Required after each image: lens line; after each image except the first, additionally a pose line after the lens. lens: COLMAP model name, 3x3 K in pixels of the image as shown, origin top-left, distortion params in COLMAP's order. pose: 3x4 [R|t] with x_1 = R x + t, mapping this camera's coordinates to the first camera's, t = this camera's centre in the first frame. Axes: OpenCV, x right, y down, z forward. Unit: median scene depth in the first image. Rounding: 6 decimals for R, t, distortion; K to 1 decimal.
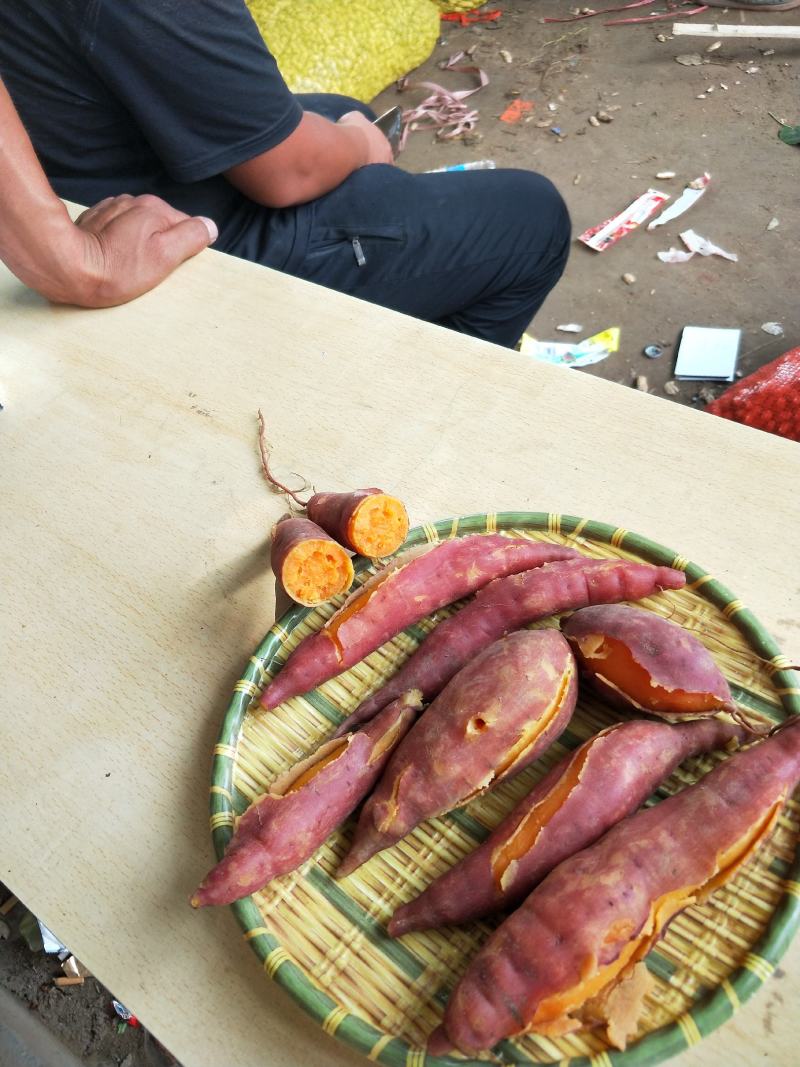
lens RADIAL K [[718.8, 0, 400.0], [0, 718.8, 533.5], [0, 0, 1]] dist [0.154091, -0.272451]
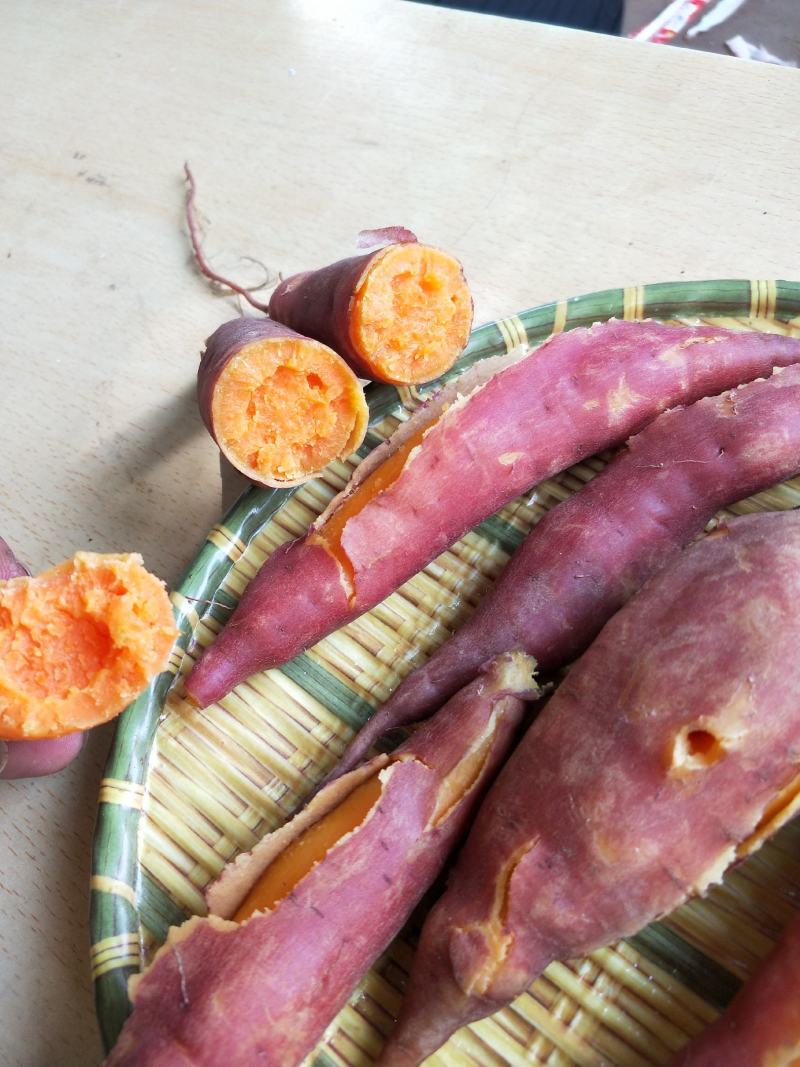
lens RADIAL K [[718.8, 0, 400.0], [0, 718.8, 533.5], [0, 0, 1]] dist [0.154091, -0.272451]
pose [[0.998755, -0.049085, -0.008923, -0.043776], [0.049853, 0.988751, 0.141015, 0.069701], [0.001901, -0.141284, 0.989967, 0.533098]]
